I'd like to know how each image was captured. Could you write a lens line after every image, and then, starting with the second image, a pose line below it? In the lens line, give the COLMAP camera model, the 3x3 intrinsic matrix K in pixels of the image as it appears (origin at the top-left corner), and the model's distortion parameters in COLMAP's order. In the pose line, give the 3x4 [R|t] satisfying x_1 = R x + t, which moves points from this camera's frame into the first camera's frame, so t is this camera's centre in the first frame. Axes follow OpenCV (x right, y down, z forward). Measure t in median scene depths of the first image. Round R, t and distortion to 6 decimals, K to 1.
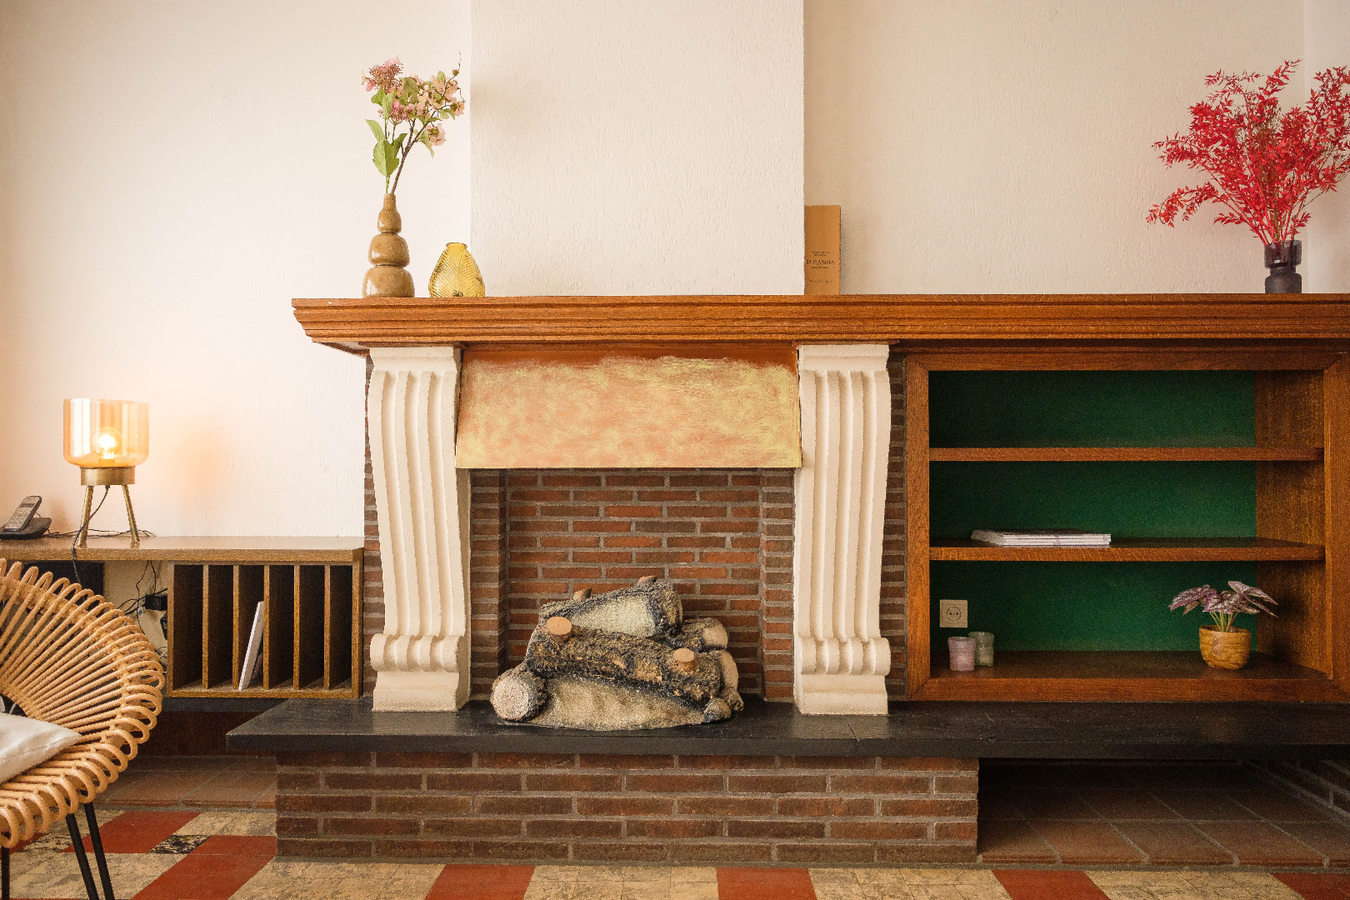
lens RADIAL K [[844.7, 0, 675.0], [0, 844.7, 450.0], [0, 0, 1]] dist [0.001878, 0.001971]
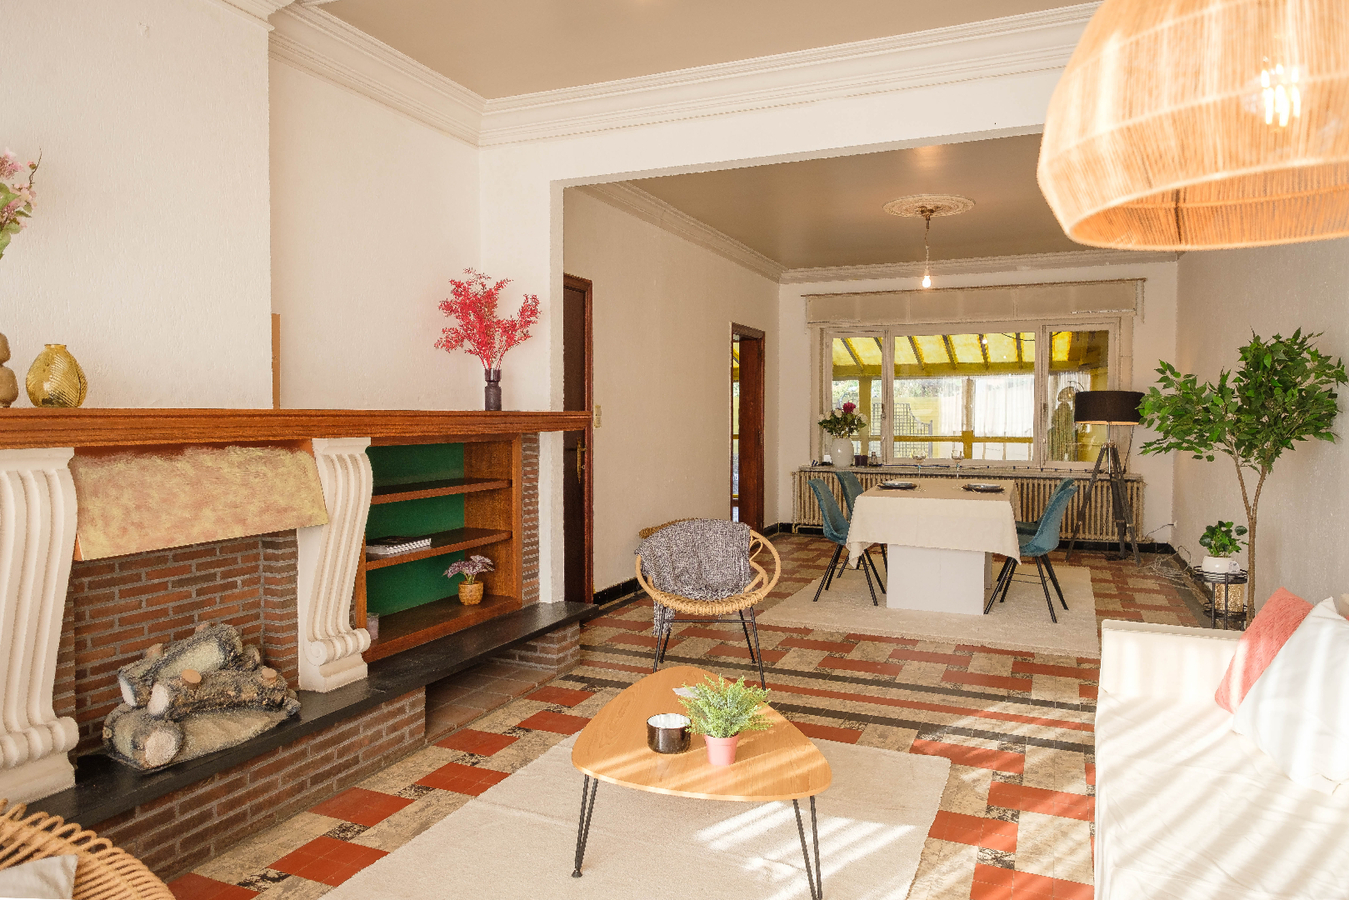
lens RADIAL K [[868.1, 0, 674.5], [0, 868.1, 450.0], [0, 0, 1]] dist [0.000049, 0.001346]
pose [[0.388854, -0.035289, 0.920623, -0.949492], [-0.020837, 0.998674, 0.047082, -0.180846], [-0.921064, -0.037491, 0.387603, -0.109634]]
